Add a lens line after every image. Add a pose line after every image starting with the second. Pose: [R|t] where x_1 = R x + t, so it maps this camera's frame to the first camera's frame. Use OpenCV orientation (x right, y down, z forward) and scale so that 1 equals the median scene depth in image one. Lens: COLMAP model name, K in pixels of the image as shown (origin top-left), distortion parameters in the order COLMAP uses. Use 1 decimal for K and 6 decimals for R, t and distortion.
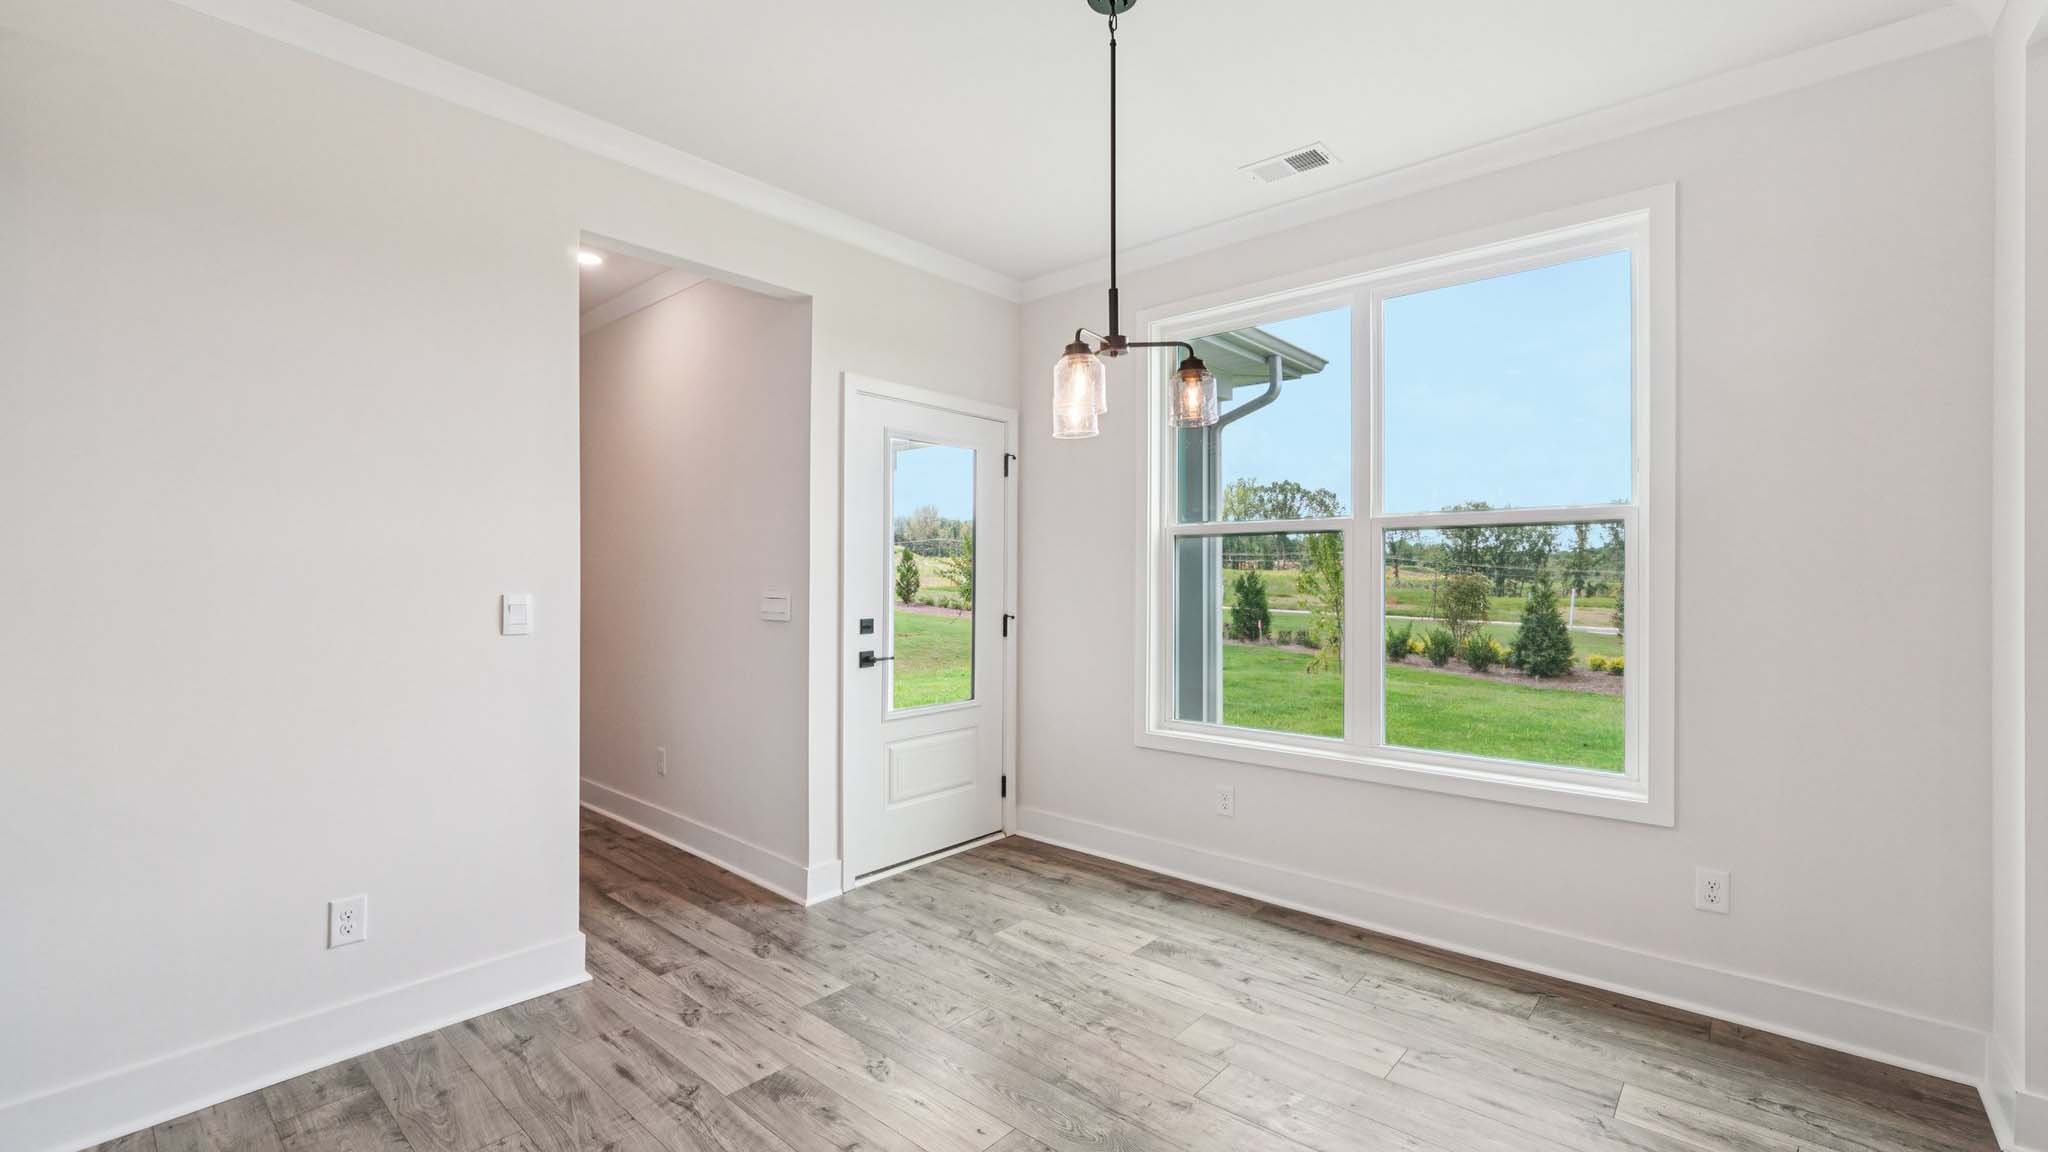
lens RADIAL K [[861.1, 0, 1032.2], [0, 861.1, 577.1], [0, 0, 1]] dist [-0.008051, 0.000907]
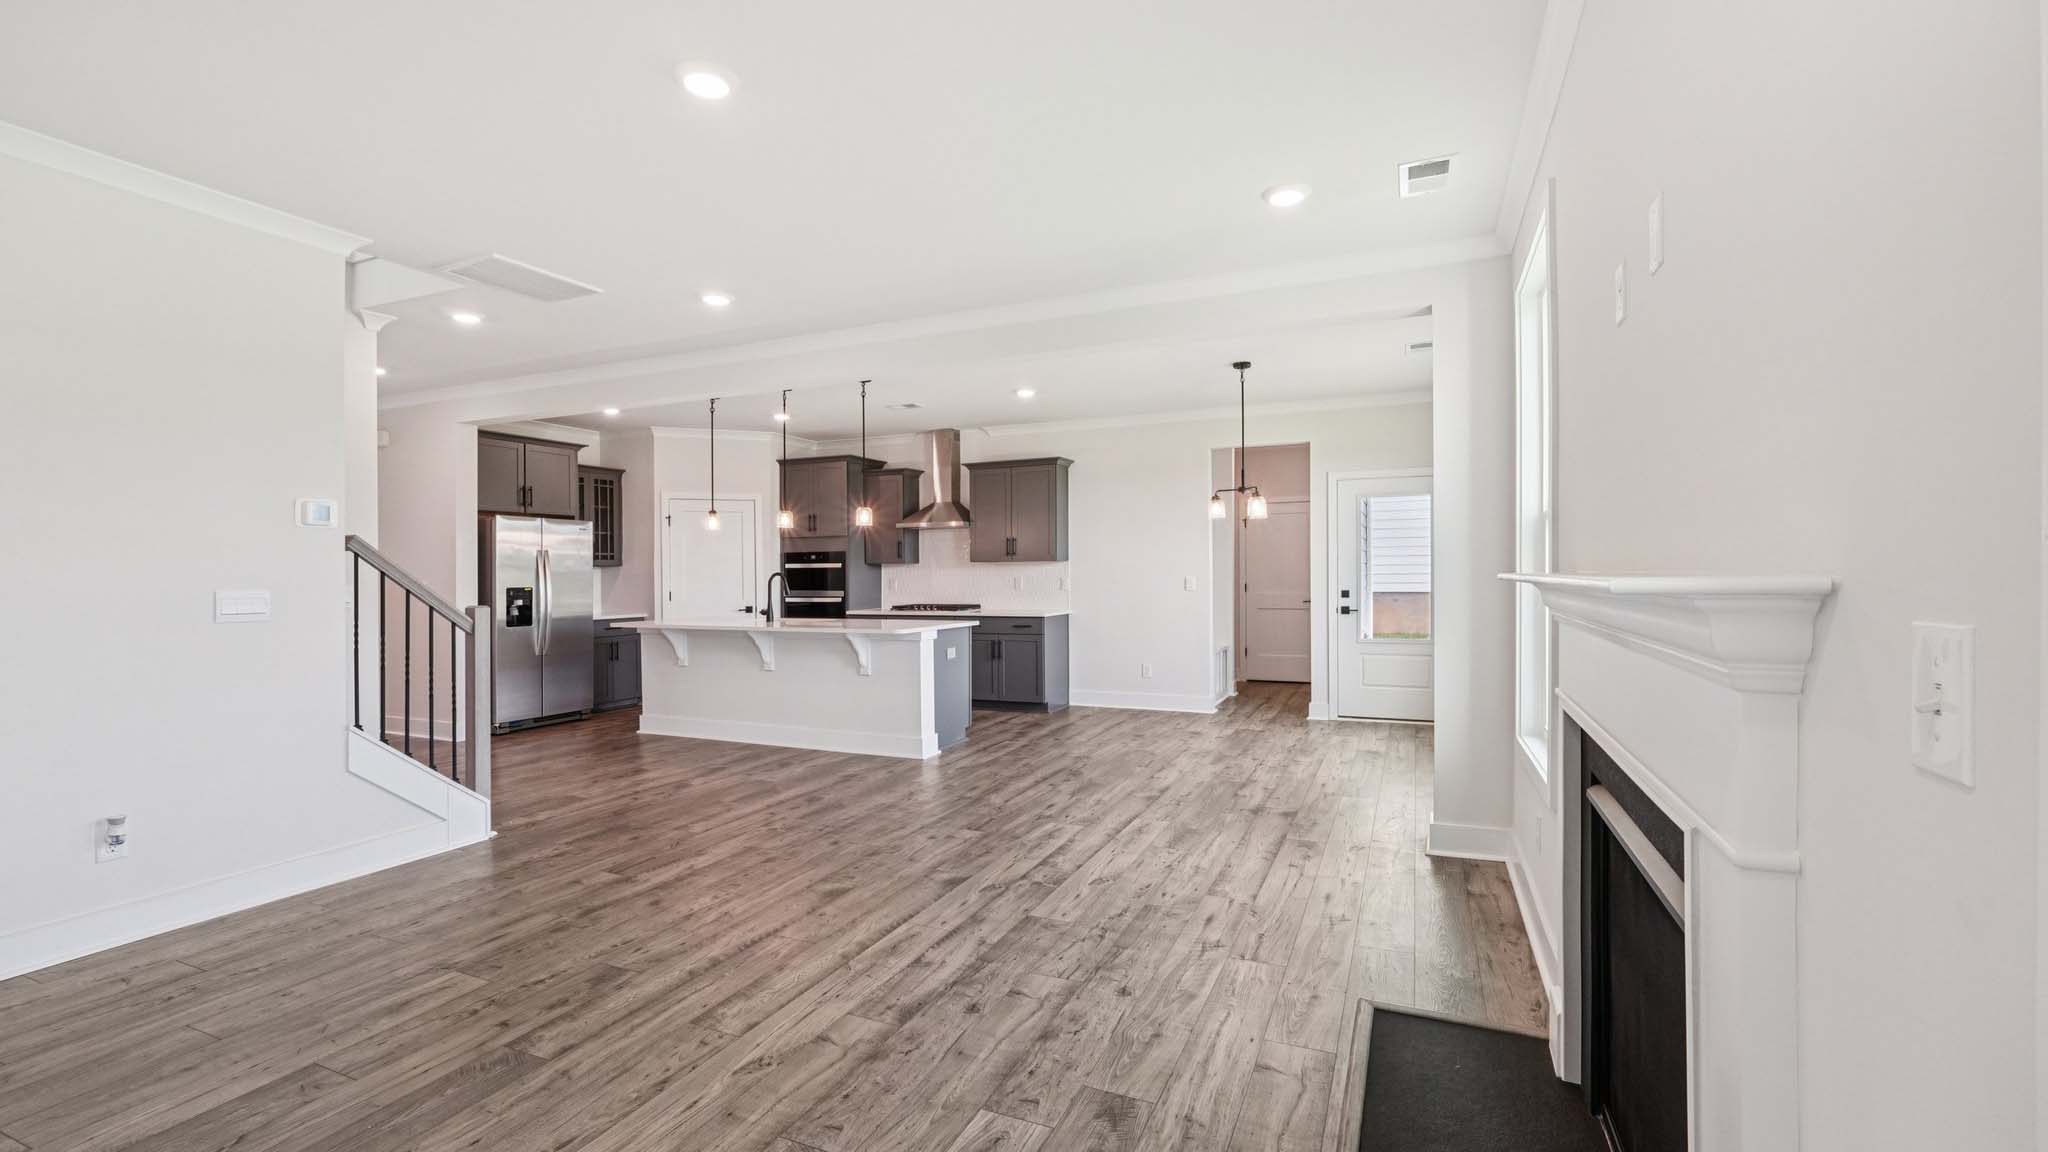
lens RADIAL K [[861.1, 0, 1032.2], [0, 861.1, 577.1], [0, 0, 1]] dist [-0.008051, 0.000907]
pose [[0.288002, -0.000330, -0.957630, 1.386678], [0.009276, 0.999954, 0.002445, 0.005259], [0.957585, -0.009587, 0.287992, -0.257843]]
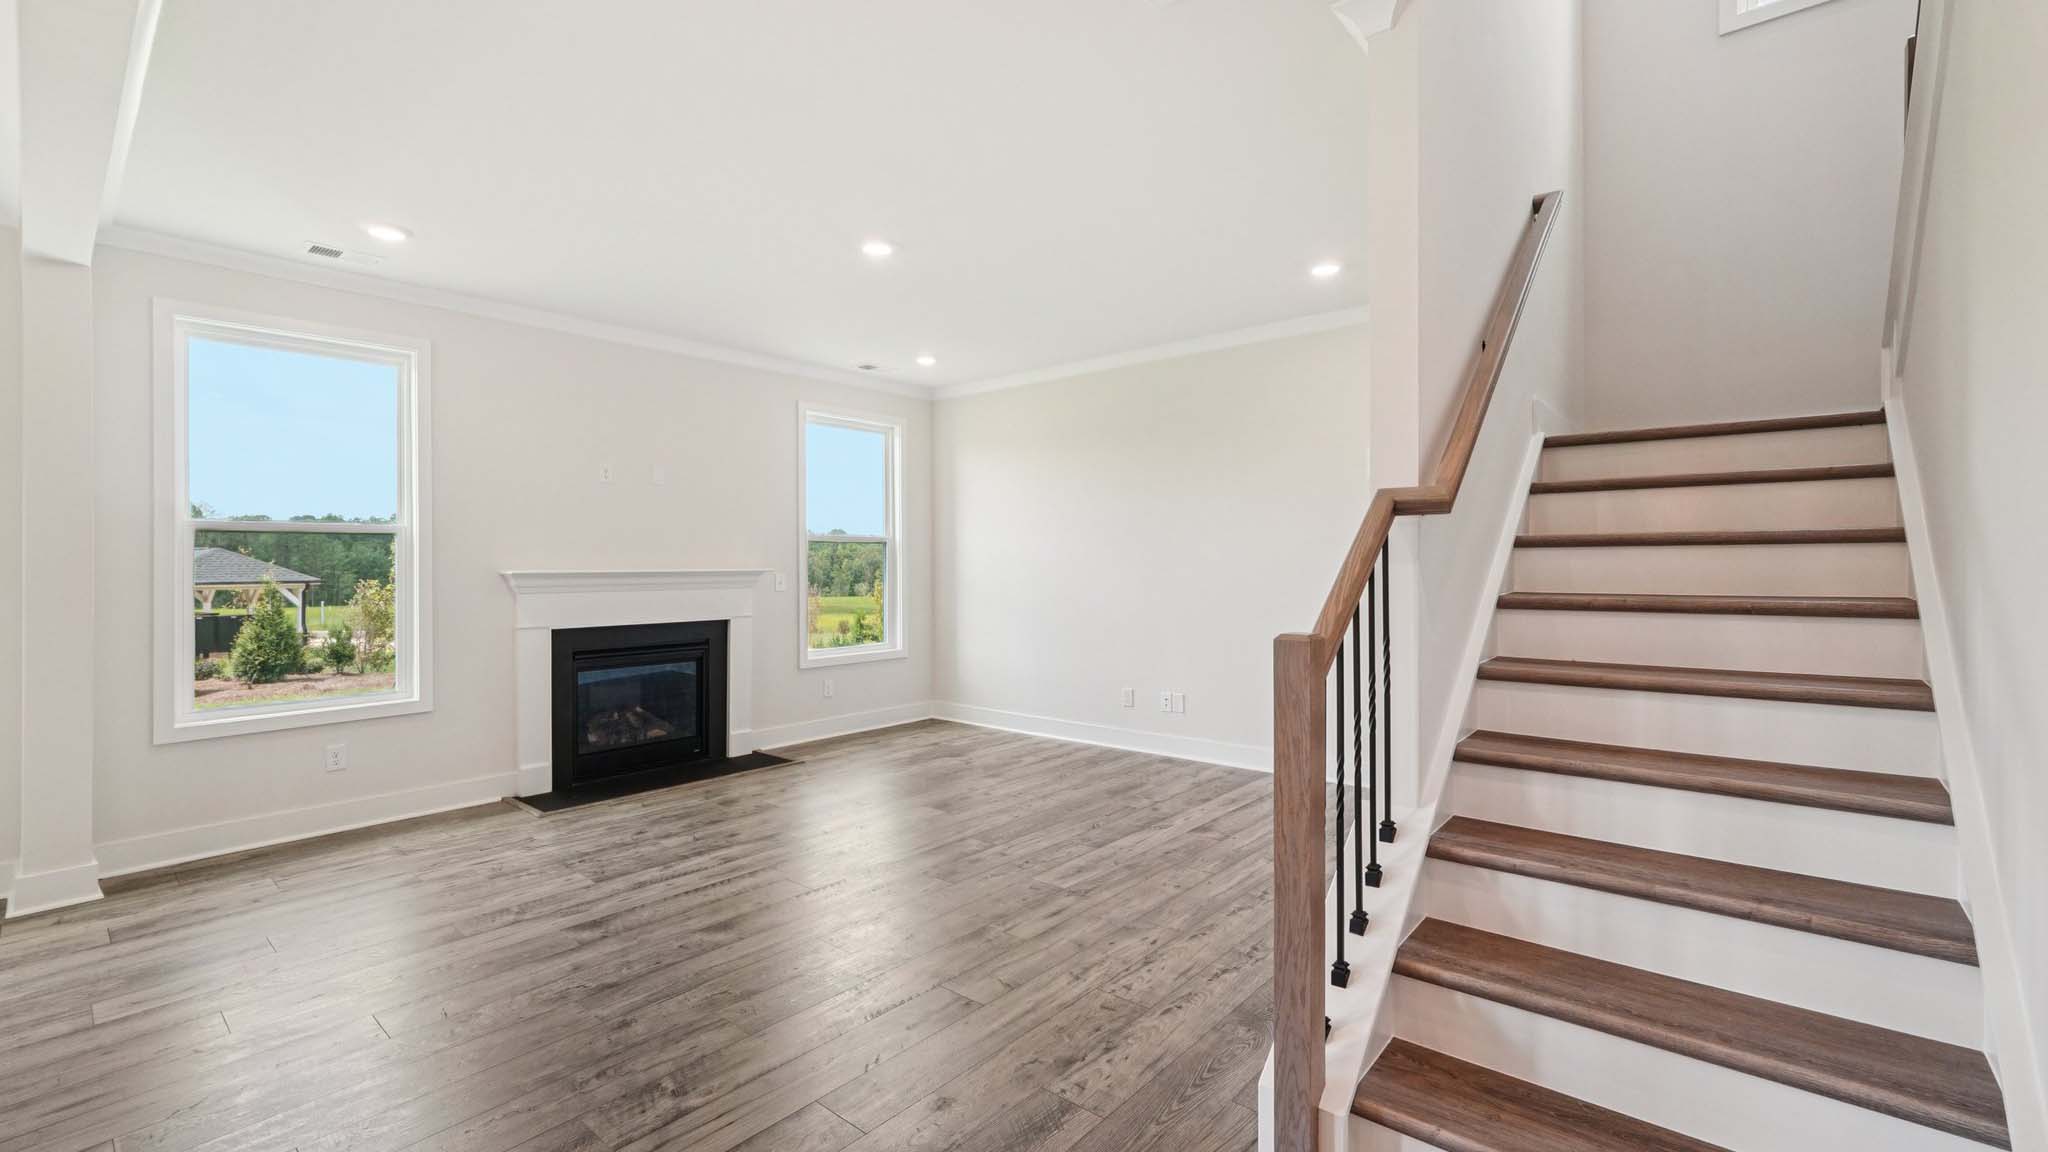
lens RADIAL K [[865.9, 0, 1023.2], [0, 865.9, 556.8], [0, 0, 1]] dist [0.000303, 0.005662]
pose [[0.005850, 0.006717, 0.999960, -0.272461], [0.009276, 0.999934, -0.006772, 0.001615], [-0.999940, 0.009315, 0.005787, -0.477438]]
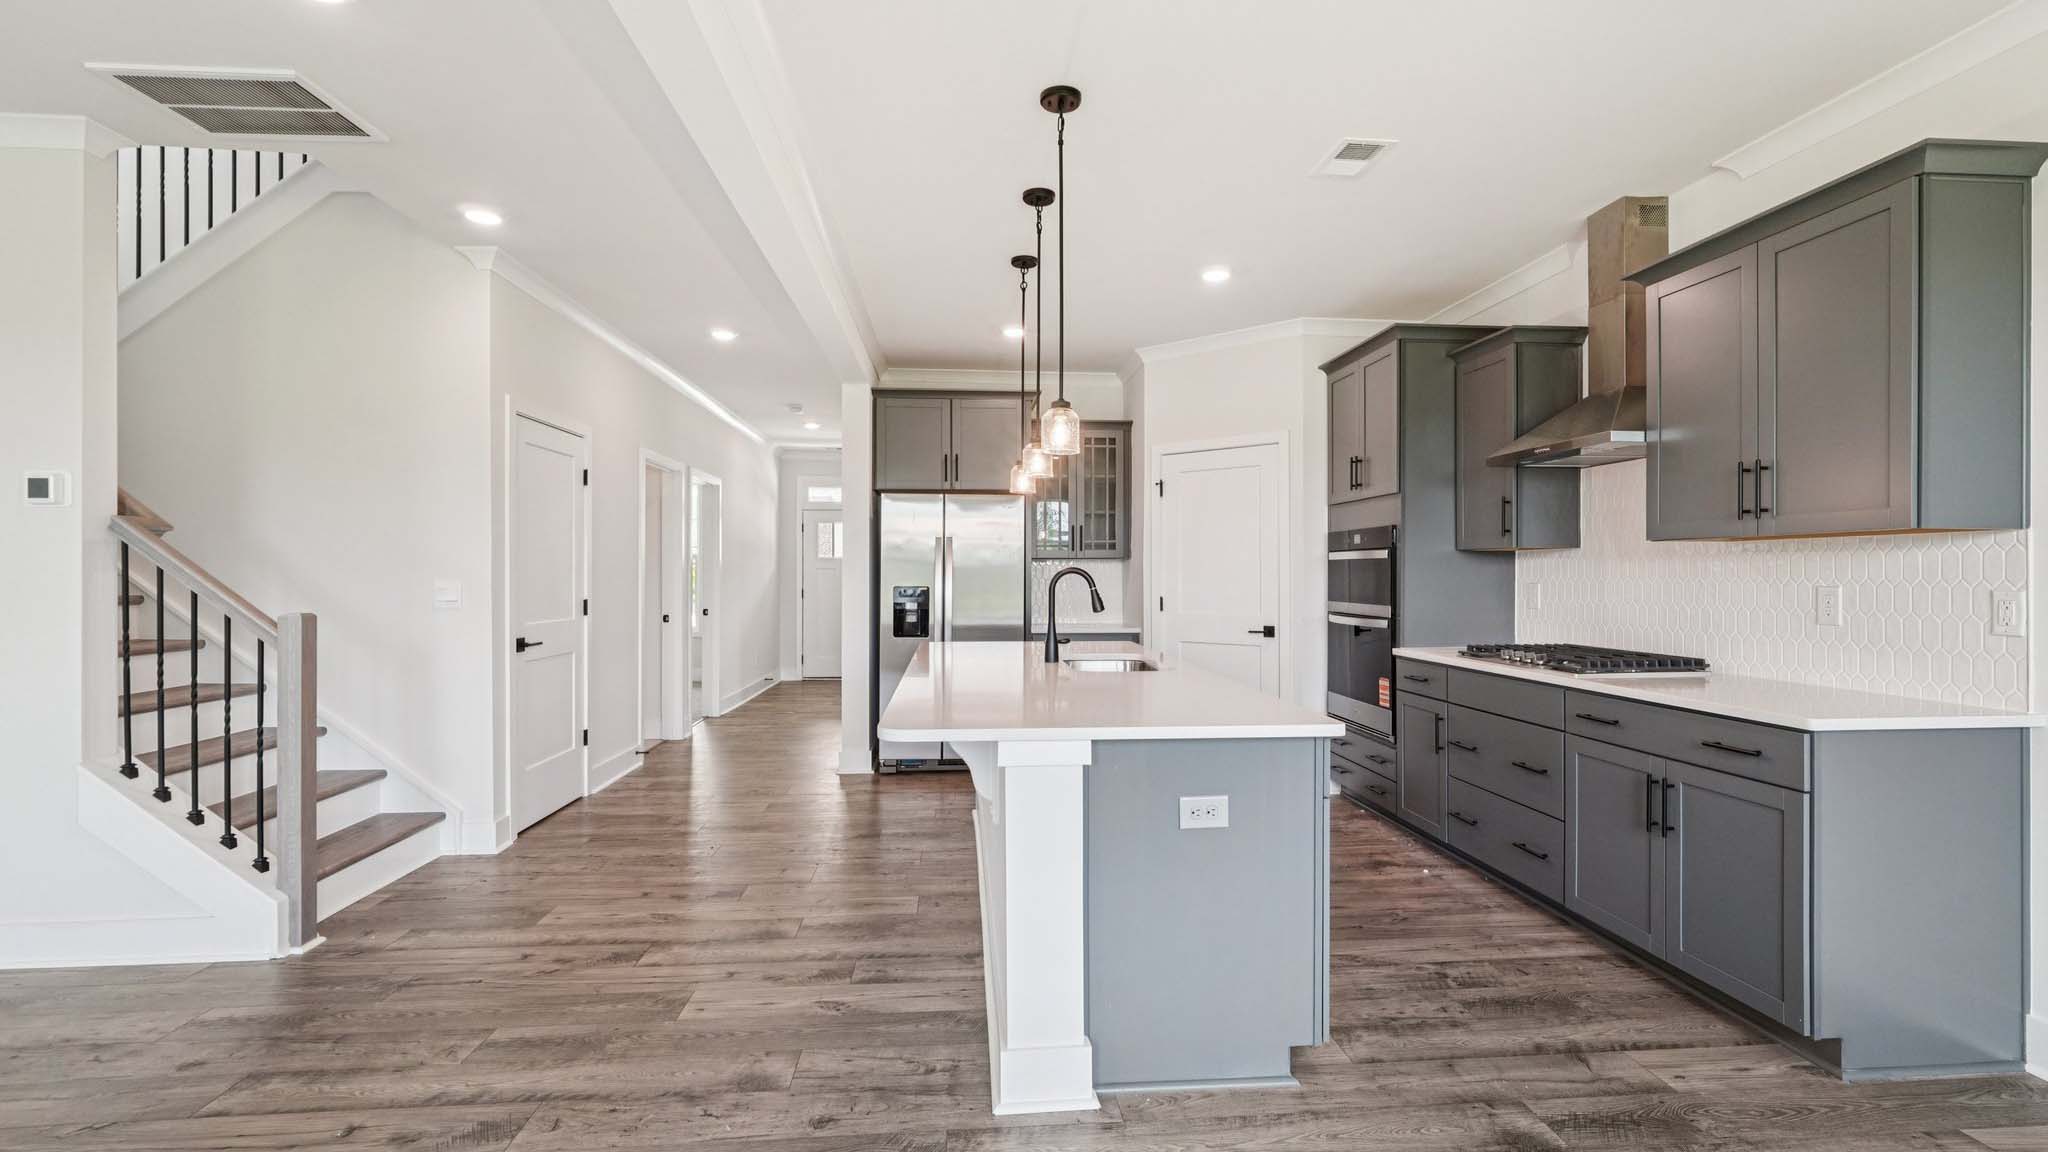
lens RADIAL K [[904.4, 0, 1028.0], [0, 904.4, 571.7], [0, 0, 1]] dist [-0.012779, 0.005743]
pose [[-0.698899, -0.003821, -0.715210, 0.279739], [-0.001841, 0.999992, -0.003543, 0.003326], [0.715218, -0.001160, -0.698901, 0.372338]]
